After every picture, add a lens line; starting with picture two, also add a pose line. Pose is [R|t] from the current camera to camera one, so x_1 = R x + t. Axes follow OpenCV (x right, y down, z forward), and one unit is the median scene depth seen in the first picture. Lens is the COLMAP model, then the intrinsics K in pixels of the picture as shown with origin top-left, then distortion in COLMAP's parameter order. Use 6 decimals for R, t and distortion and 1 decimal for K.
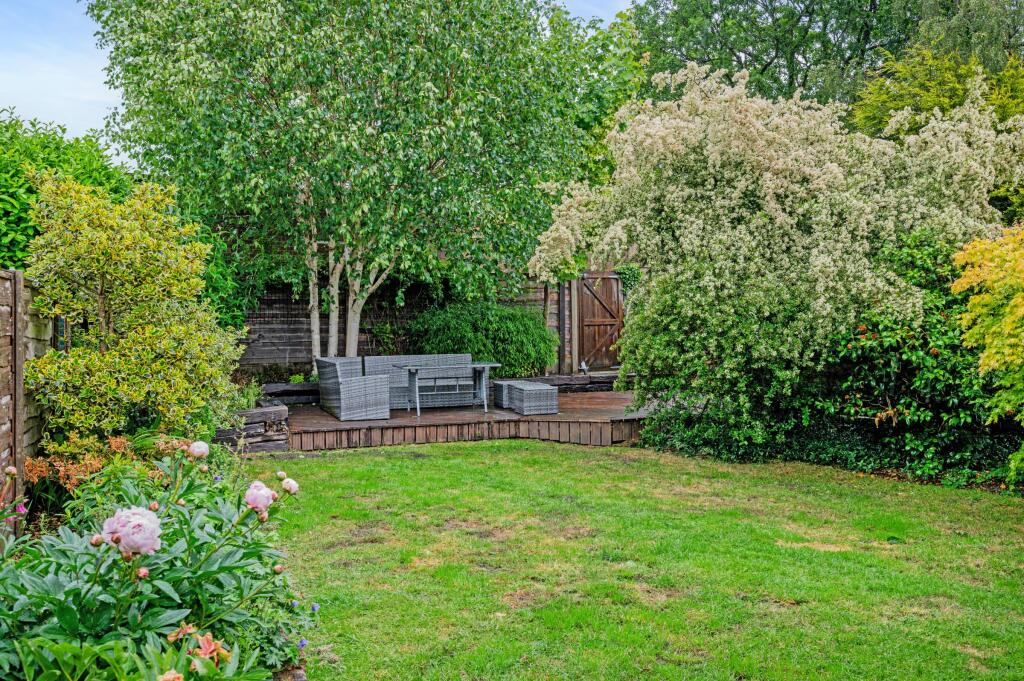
lens RADIAL K [[855.5, 0, 511.7], [0, 855.5, 339.4], [0, 0, 1]] dist [-0.000680, -0.000032]
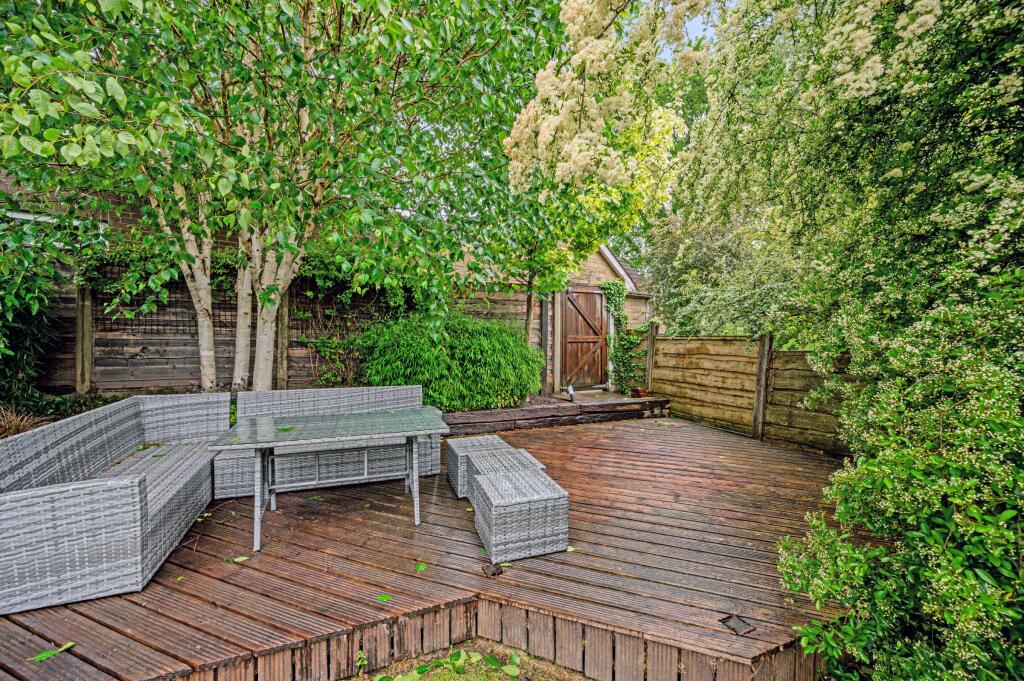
lens RADIAL K [[413.7, 0, 513.1], [0, 413.7, 340.7], [0, 0, 1]] dist [-0.000135, -0.000004]
pose [[0.999277, 0.021883, 0.031083, 0.011607], [-0.021789, 0.999757, -0.003329, -0.015780], [-0.031148, 0.002649, 0.999511, 0.563184]]
